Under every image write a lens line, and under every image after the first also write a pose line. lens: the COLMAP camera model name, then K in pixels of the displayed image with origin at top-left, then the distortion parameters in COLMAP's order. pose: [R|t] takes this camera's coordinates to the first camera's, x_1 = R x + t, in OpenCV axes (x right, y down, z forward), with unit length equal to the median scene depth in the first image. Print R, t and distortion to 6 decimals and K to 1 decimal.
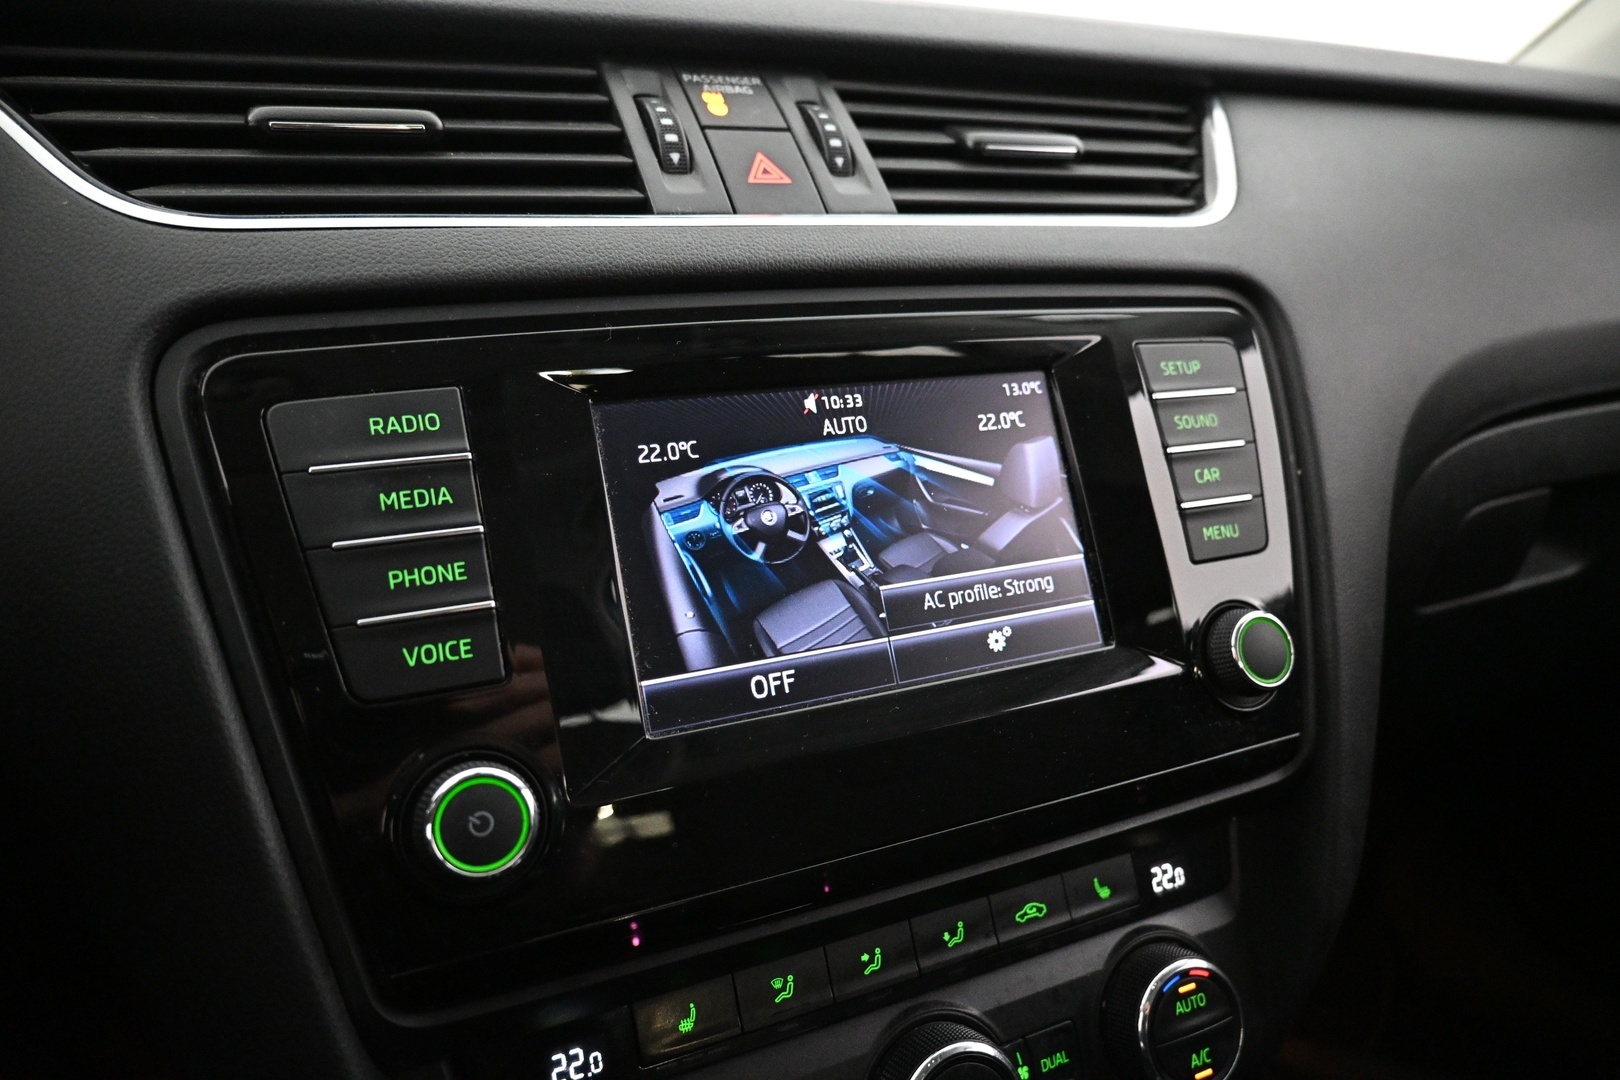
lens RADIAL K [[1083.4, 0, 813.5], [0, 1083.4, 541.1], [0, 0, 1]] dist [0.004341, 0.001282]
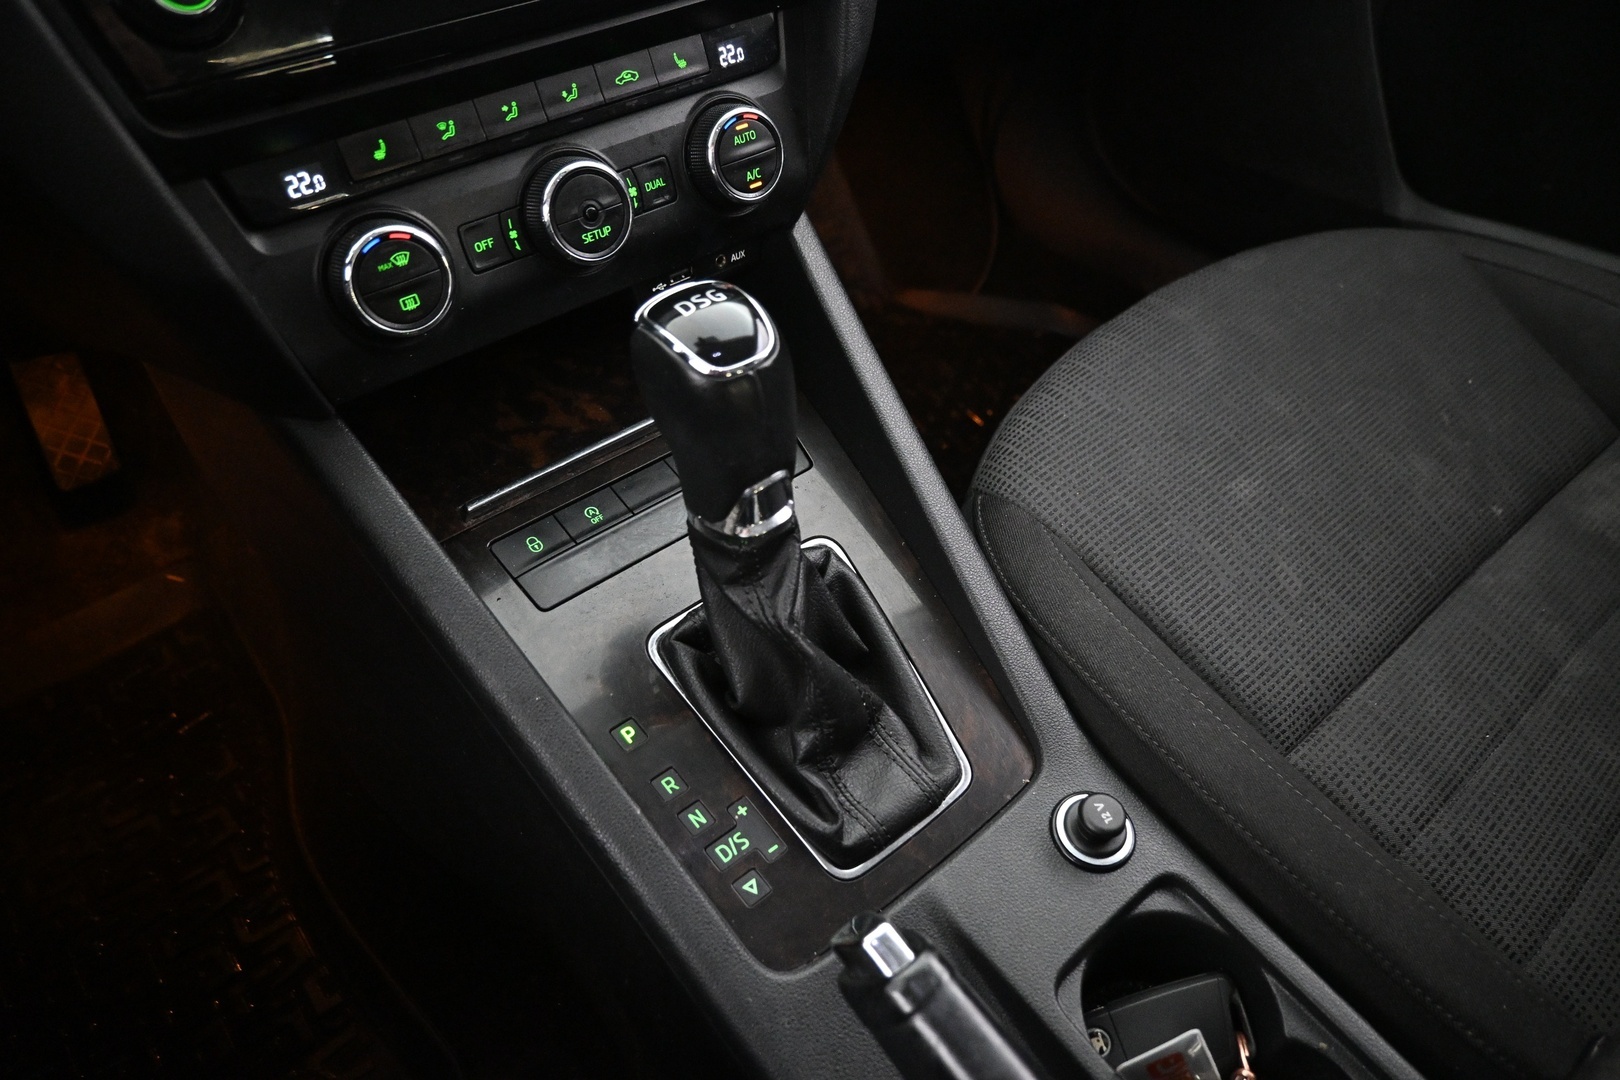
lens RADIAL K [[1083.4, 0, 805.4], [0, 1083.4, 526.4], [0, 0, 1]] dist [0.004341, 0.001282]
pose [[0.968770, -0.154482, 0.193957, 0.064842], [0.034515, 0.858610, 0.511465, 0.135891], [-0.245546, -0.488798, 0.837128, -0.508880]]
